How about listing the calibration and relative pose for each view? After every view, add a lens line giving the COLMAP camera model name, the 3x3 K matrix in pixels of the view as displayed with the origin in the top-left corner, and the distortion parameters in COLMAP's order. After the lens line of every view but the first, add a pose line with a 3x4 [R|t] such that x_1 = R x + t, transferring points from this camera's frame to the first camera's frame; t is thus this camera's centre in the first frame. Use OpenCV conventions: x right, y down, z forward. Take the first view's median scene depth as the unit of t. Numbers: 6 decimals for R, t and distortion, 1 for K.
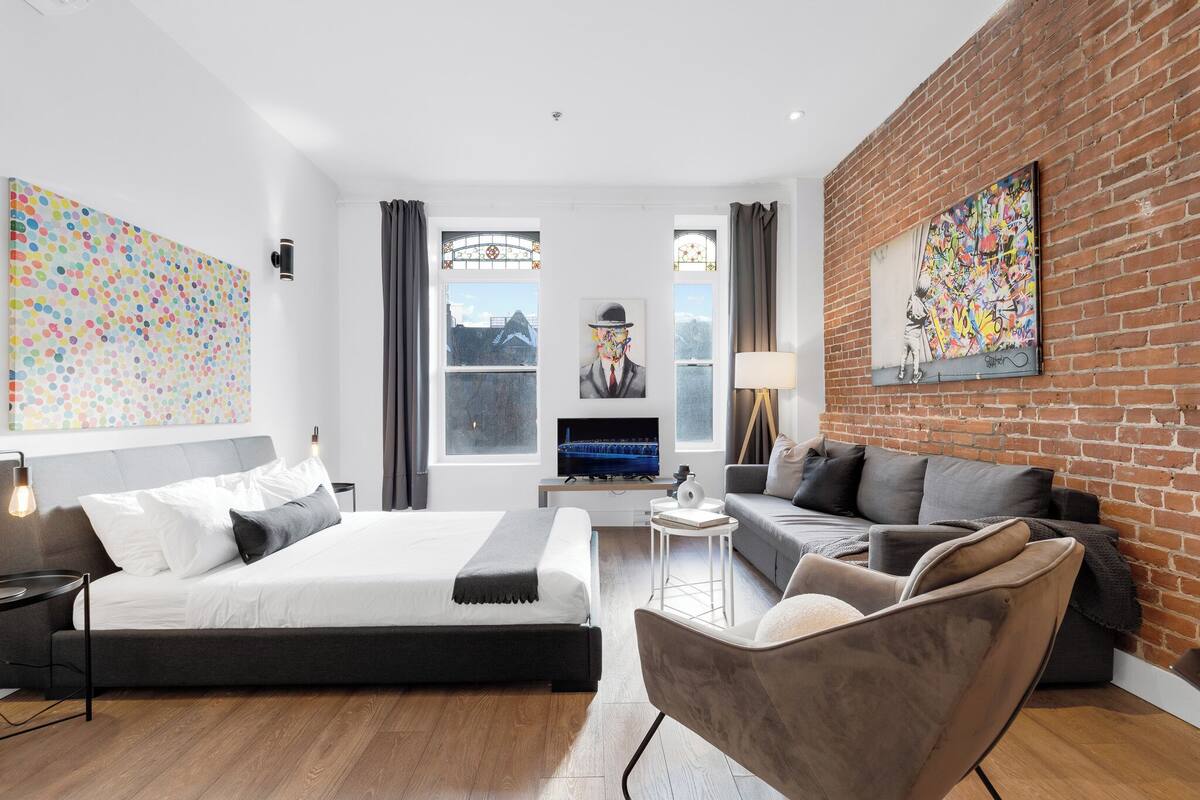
lens RADIAL K [[552.2, 0, 600.0], [0, 552.2, 400.9], [0, 0, 1]] dist [0.001828, 0.000571]
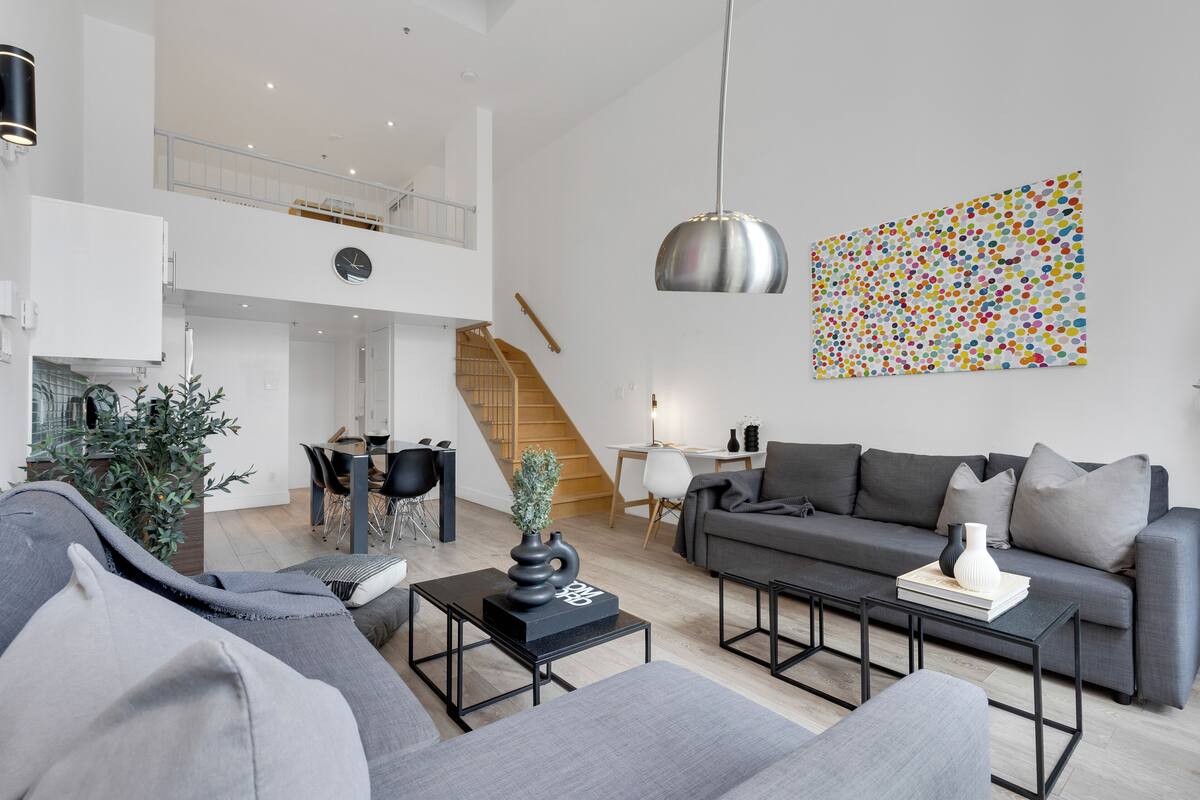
lens RADIAL K [[552.2, 0, 601.4], [0, 552.2, 403.6], [0, 0, 1]] dist [0.001828, 0.000571]
pose [[-0.802133, 0.009256, -0.597074, 0.479825], [0.028339, 0.999343, -0.022580, 0.116512], [0.596473, -0.035032, -0.801868, 1.587247]]
